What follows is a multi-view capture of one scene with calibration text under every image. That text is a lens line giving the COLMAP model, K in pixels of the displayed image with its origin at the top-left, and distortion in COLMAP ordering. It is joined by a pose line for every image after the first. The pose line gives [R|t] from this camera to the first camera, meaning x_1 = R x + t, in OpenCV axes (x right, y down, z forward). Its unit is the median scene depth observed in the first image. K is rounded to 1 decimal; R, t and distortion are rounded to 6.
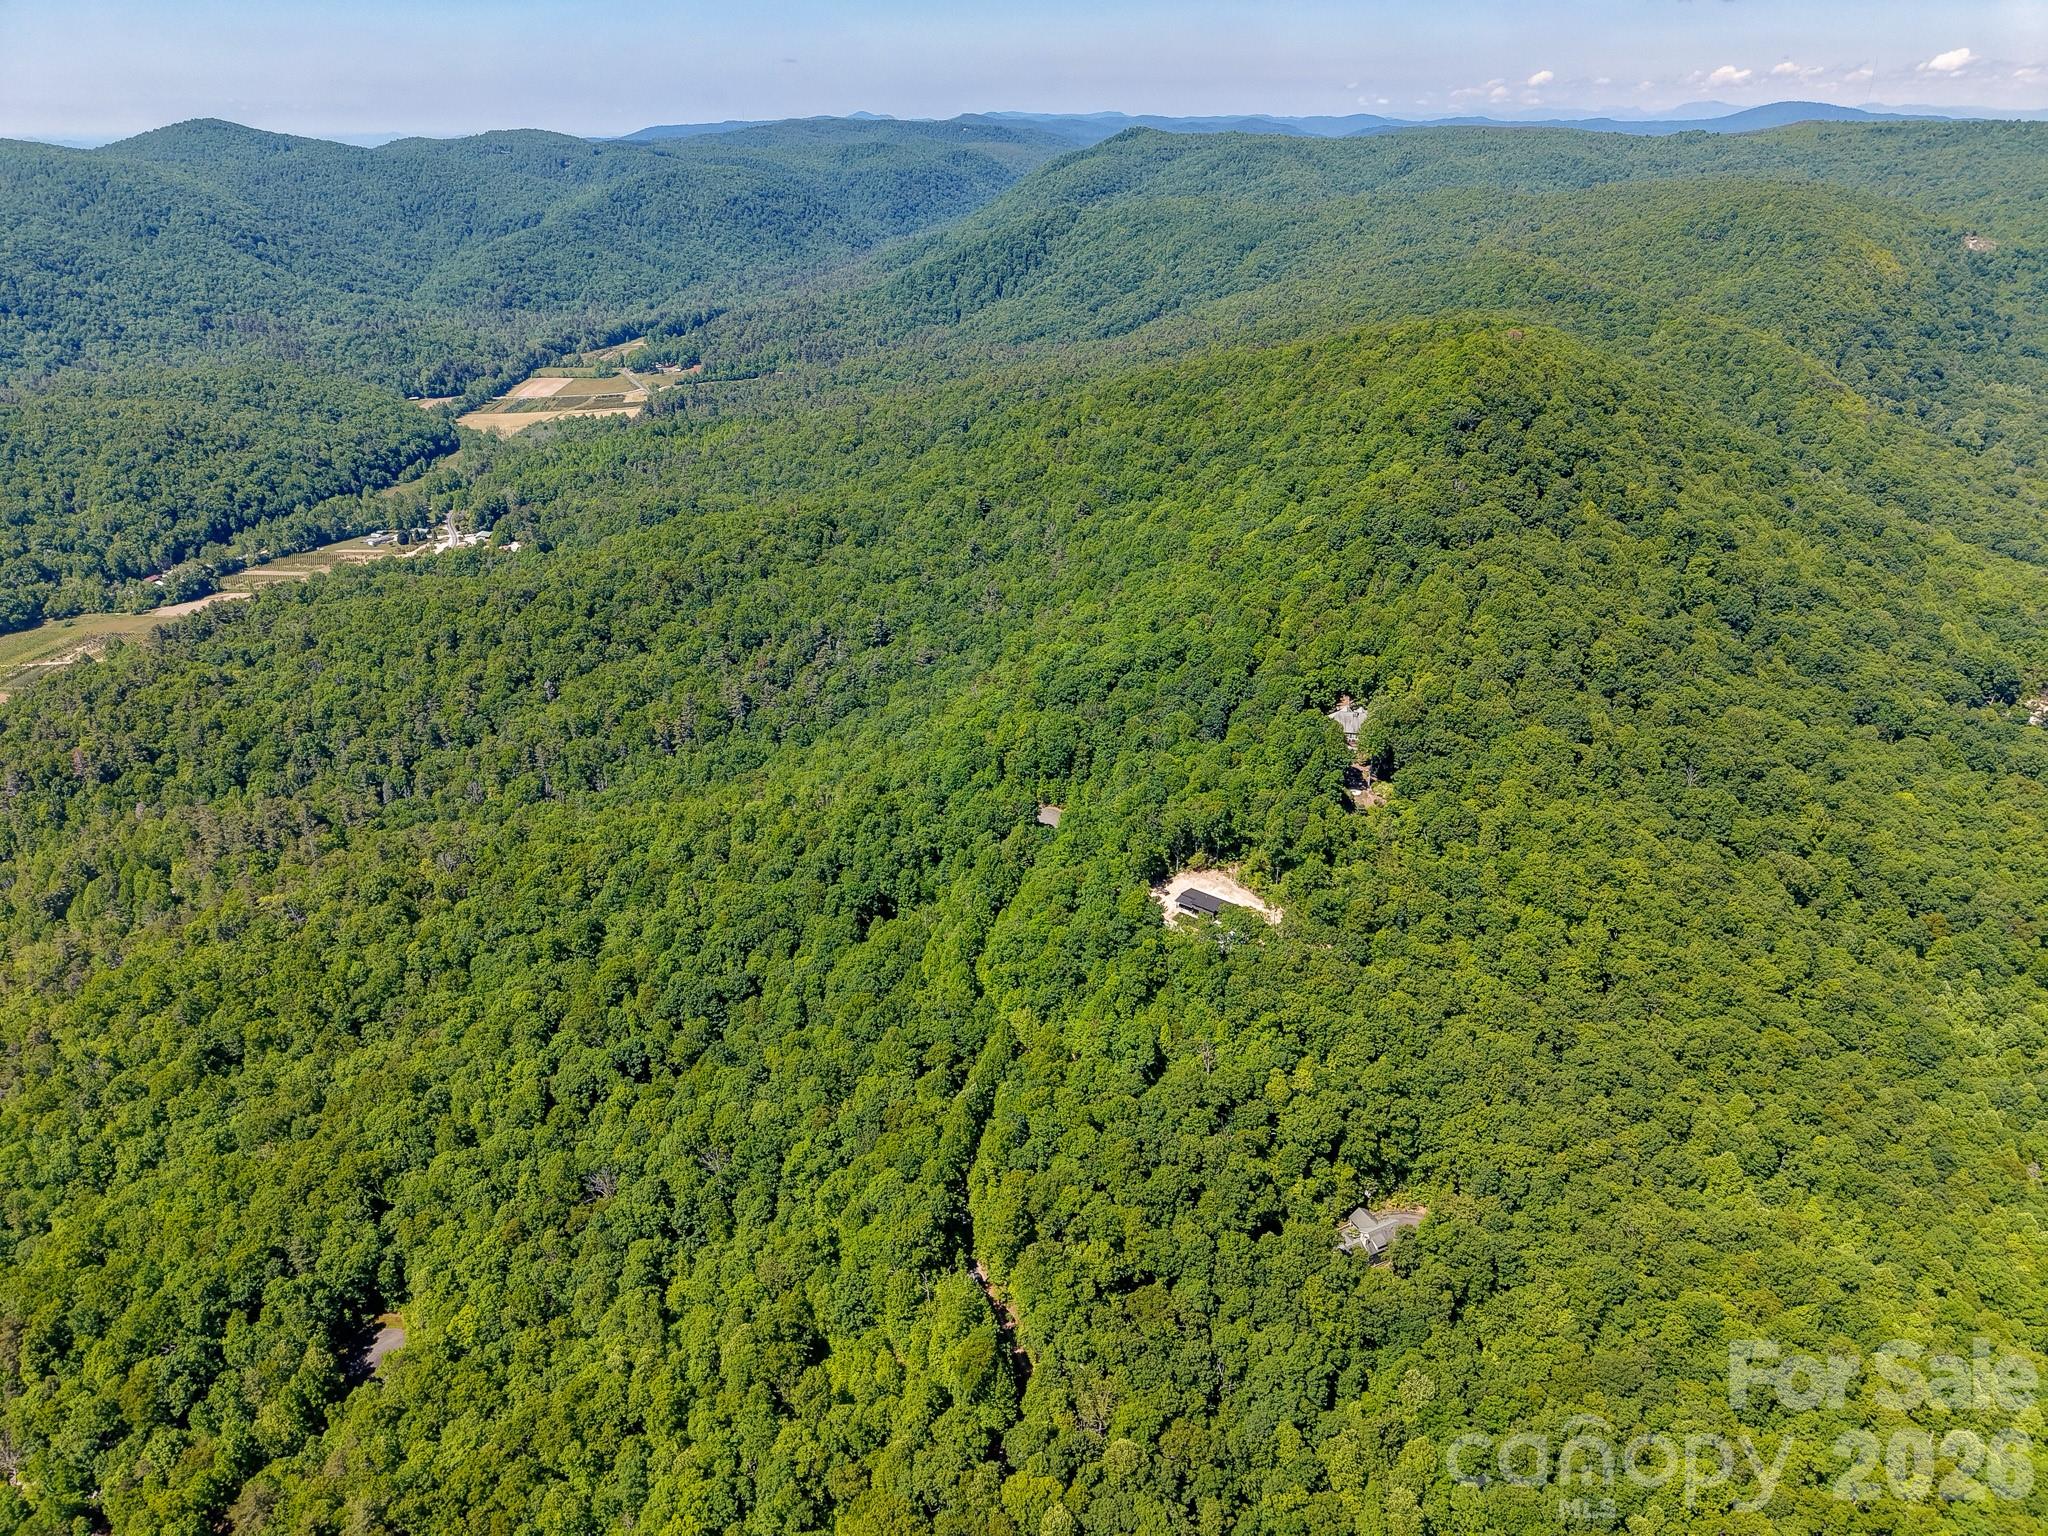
lens RADIAL K [[1369.2, 0, 1027.0], [0, 1369.2, 748.6], [0, 0, 1]] dist [0.042970, -0.040245]
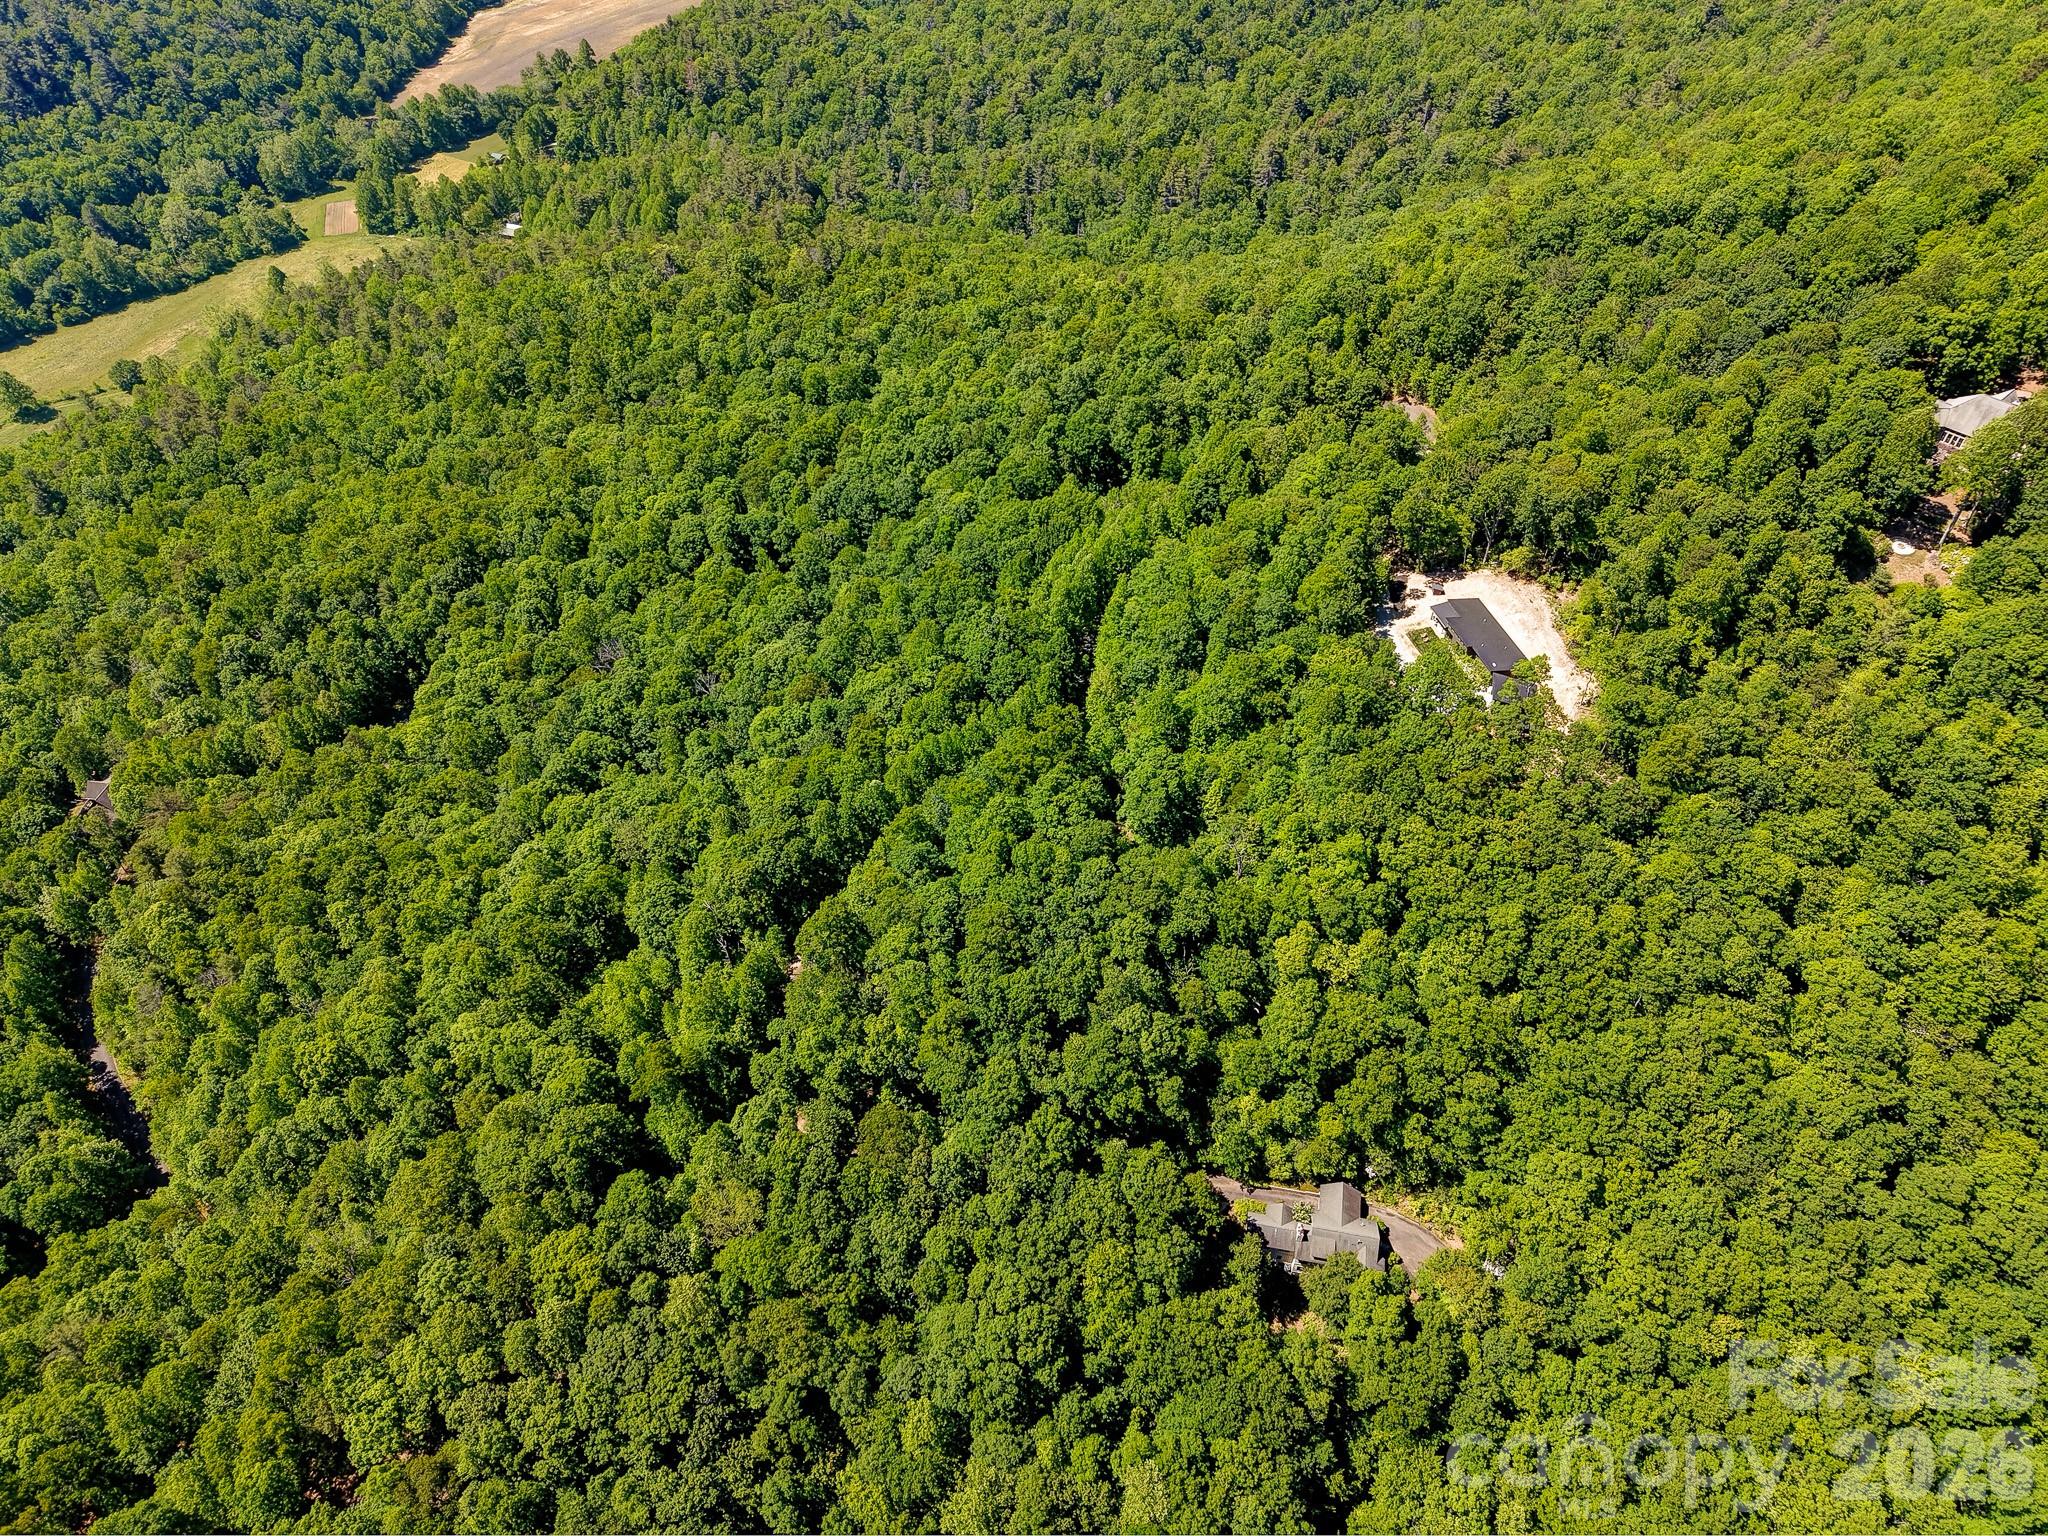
lens RADIAL K [[1369.2, 0, 1032.2], [0, 1369.2, 769.1], [0, 0, 1]] dist [0.042970, -0.040245]
pose [[0.797425, 0.424710, -0.428644, 0.214410], [-0.251098, 0.879489, 0.404289, -0.022582], [0.548693, -0.214758, 0.807970, 0.328573]]
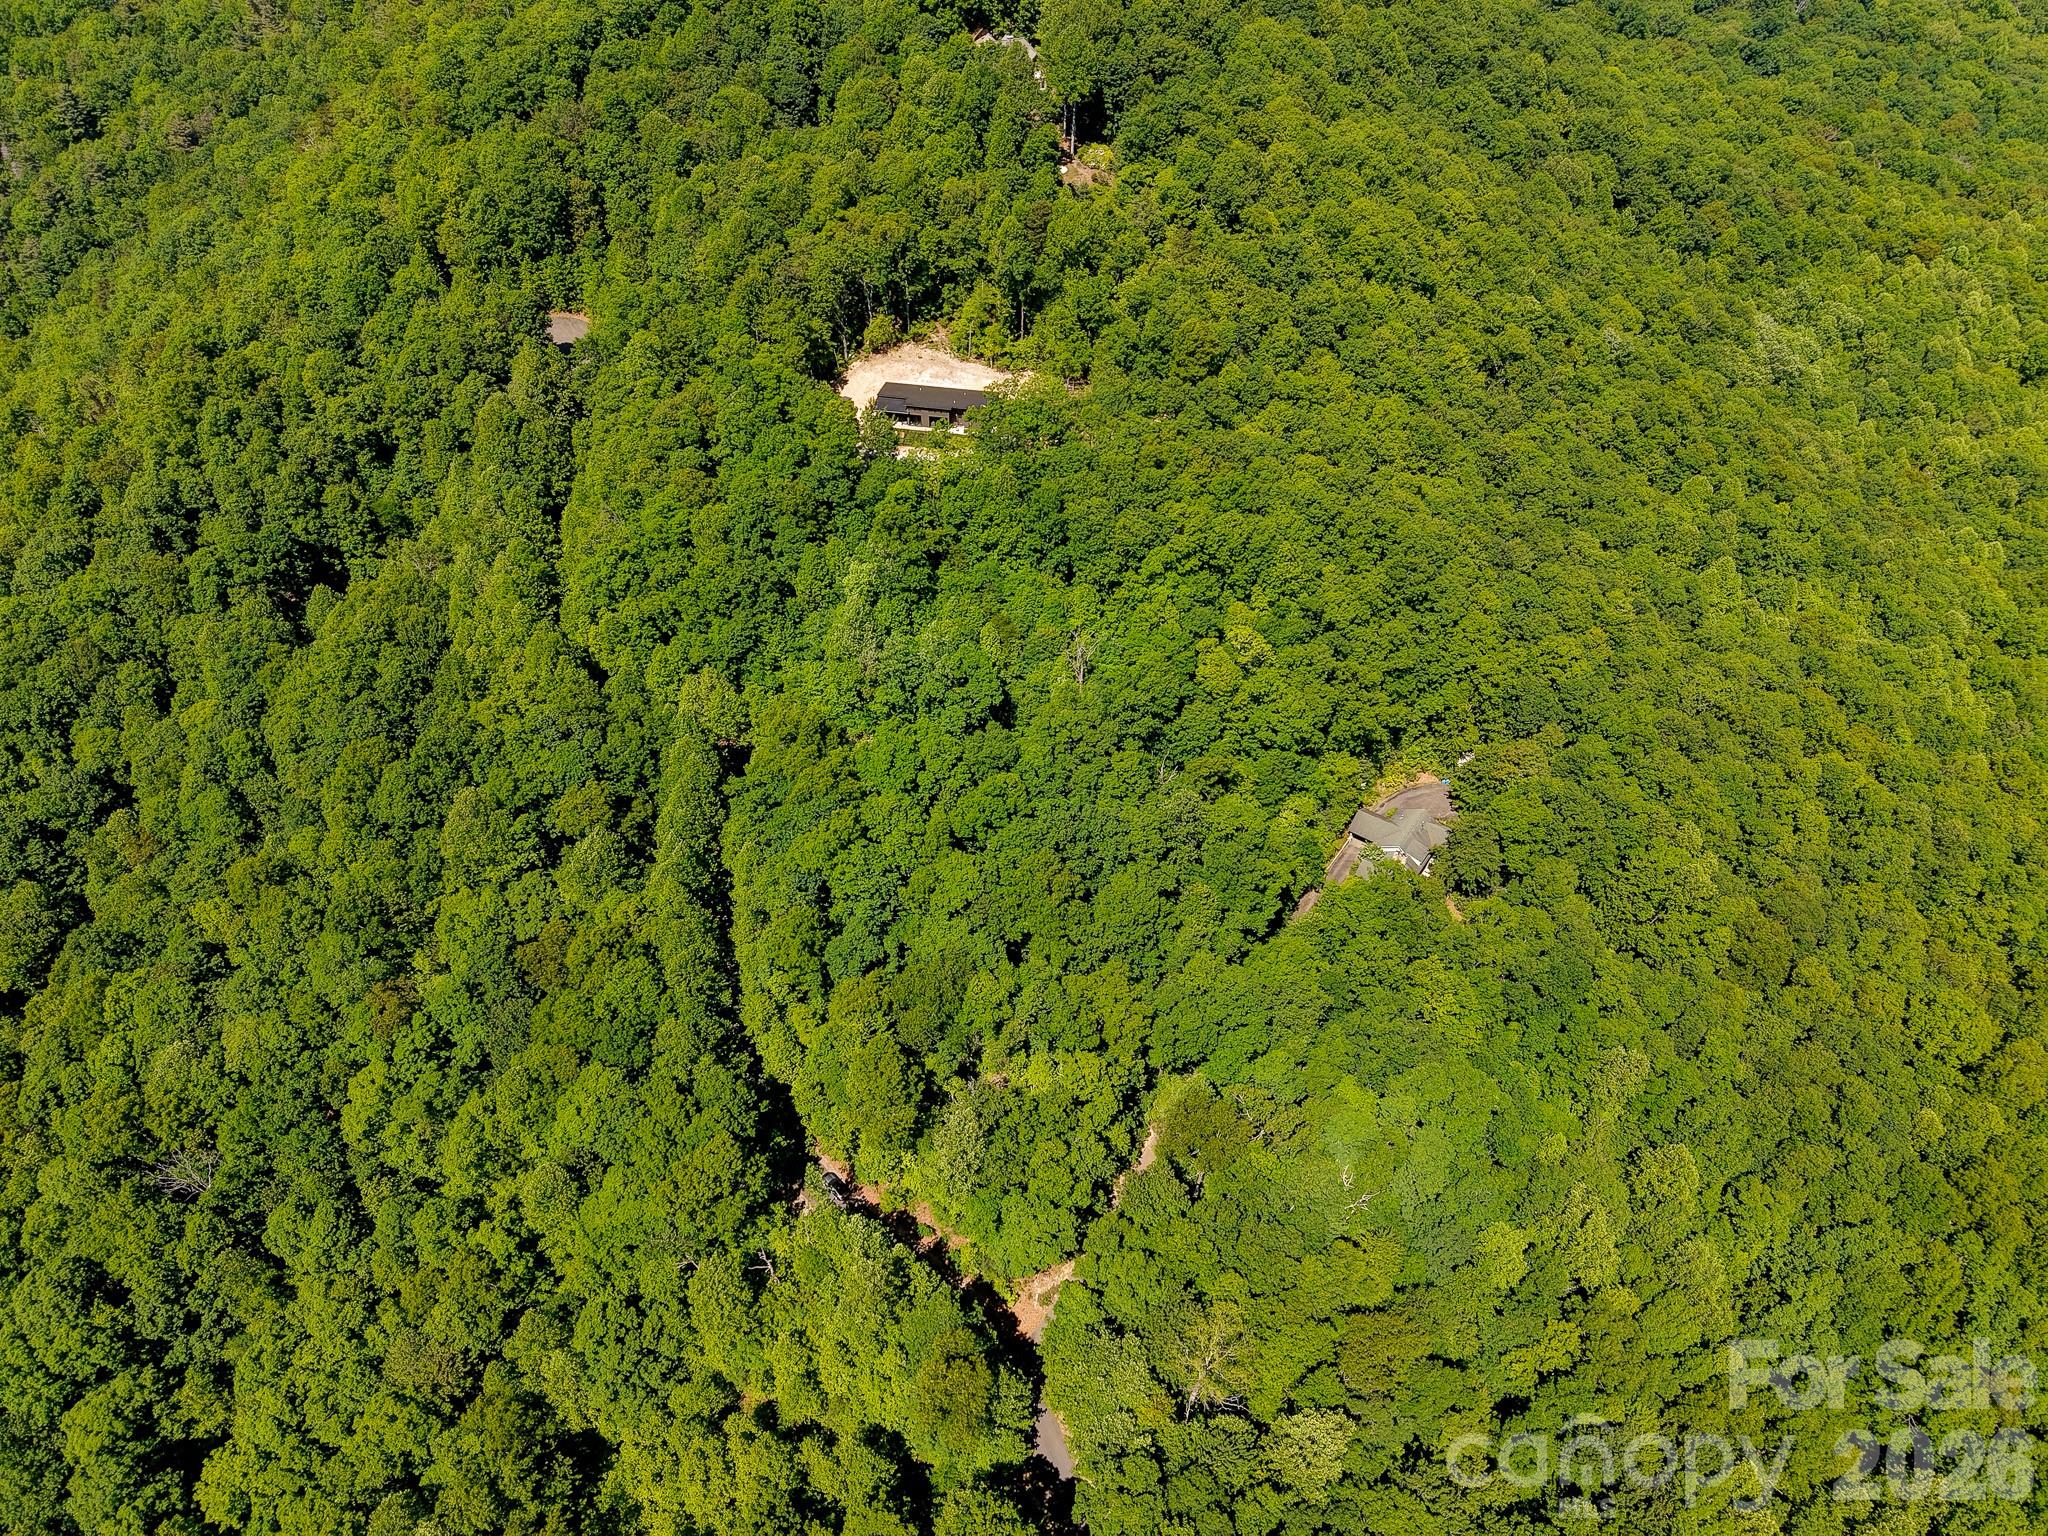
lens RADIAL K [[1369.2, 0, 1028.0], [0, 1369.2, 769.6], [0, 0, 1]] dist [0.042970, -0.040245]
pose [[0.880263, -0.330203, 0.340739, -0.064567], [0.197282, 0.907810, 0.370082, 0.040268], [-0.431528, -0.258548, 0.864255, 0.367436]]
